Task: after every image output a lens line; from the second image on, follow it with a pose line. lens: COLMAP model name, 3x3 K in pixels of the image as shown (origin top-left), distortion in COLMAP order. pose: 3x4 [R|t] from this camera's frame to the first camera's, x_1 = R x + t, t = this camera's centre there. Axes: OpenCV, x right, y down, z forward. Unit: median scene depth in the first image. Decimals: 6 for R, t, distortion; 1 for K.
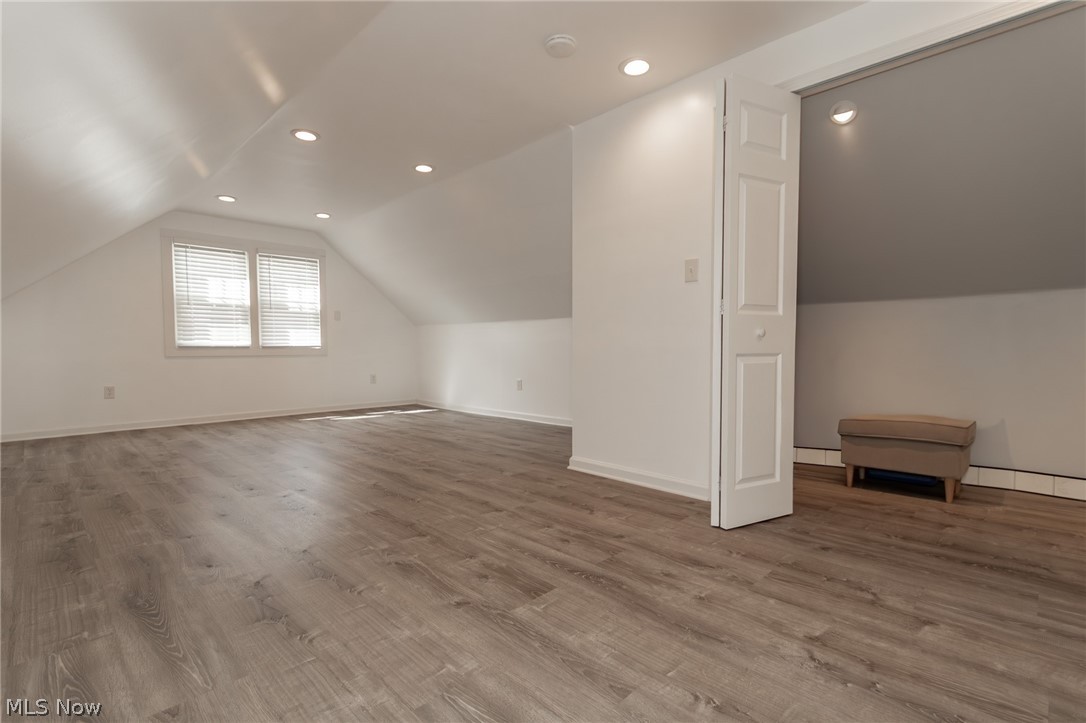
lens RADIAL K [[510.9, 0, 543.0], [0, 510.9, 361.5], [0, 0, 1]] dist [-0.004345, -0.001549]
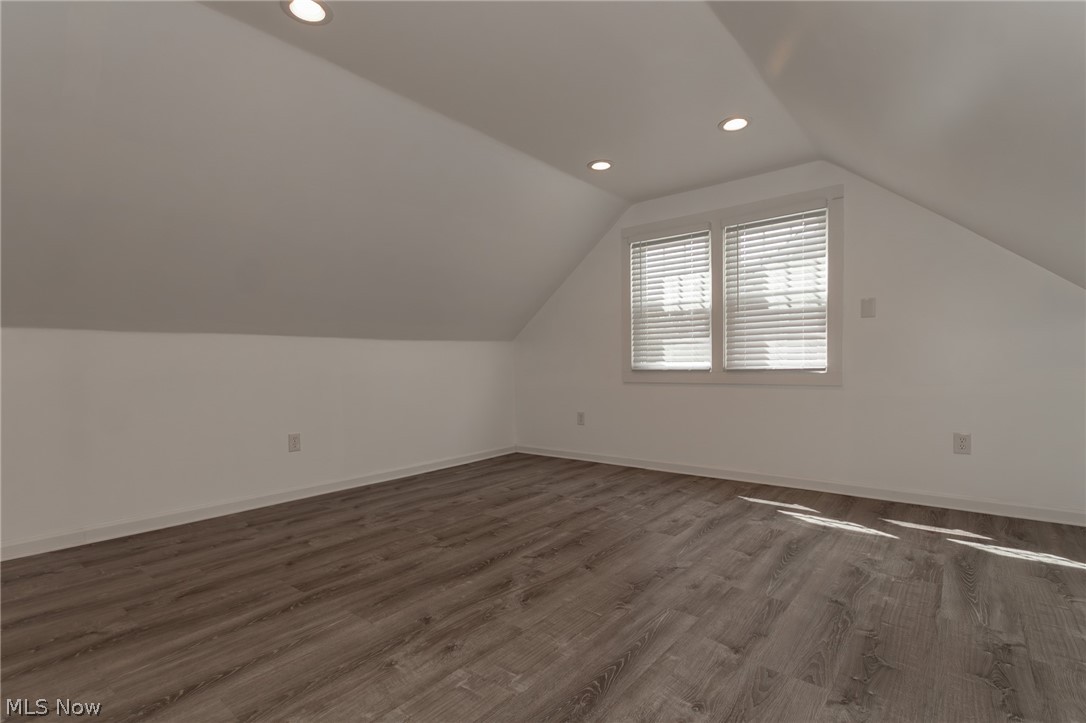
lens RADIAL K [[509.2, 0, 542.8], [0, 509.2, 370.7], [0, 0, 1]] dist [0.000119, -0.001042]
pose [[0.097781, 0.016080, -0.995078, 0.074027], [-0.014560, 0.999786, 0.014726, -0.034919], [0.995101, 0.013048, 0.097995, 0.714557]]
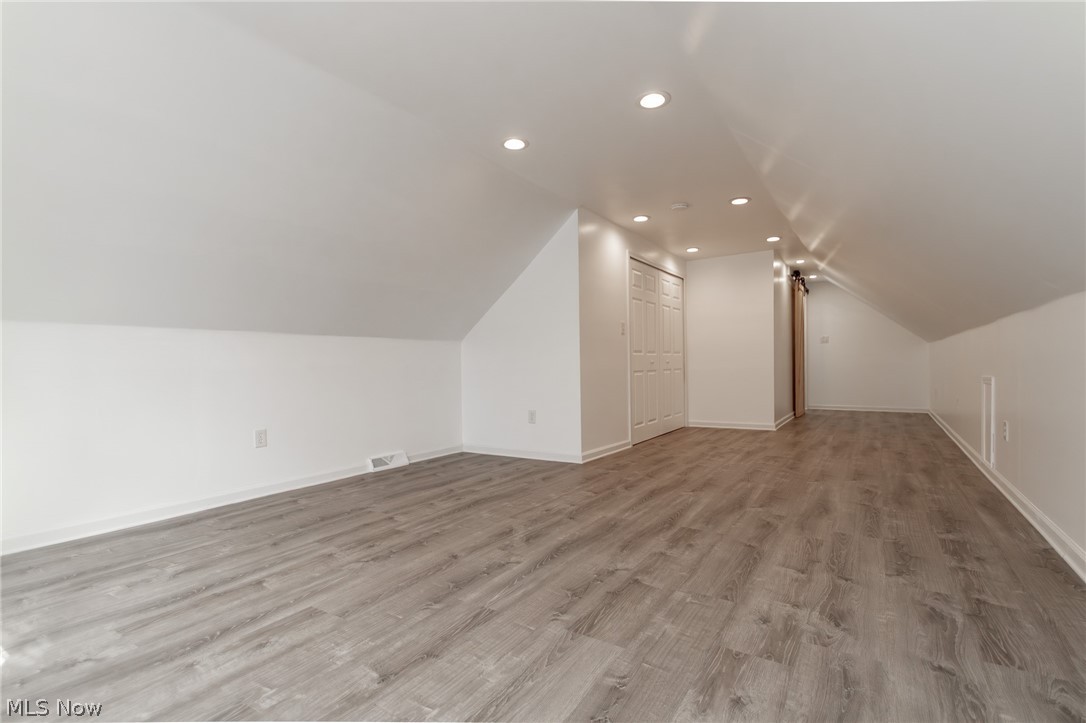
lens RADIAL K [[509.2, 0, 542.8], [0, 509.2, 370.7], [0, 0, 1]] dist [0.000119, -0.001042]
pose [[-0.199235, -0.000851, 0.979951, -0.703768], [0.044640, 0.998954, 0.009943, -0.025282], [-0.978934, 0.045726, -0.198989, 0.793570]]
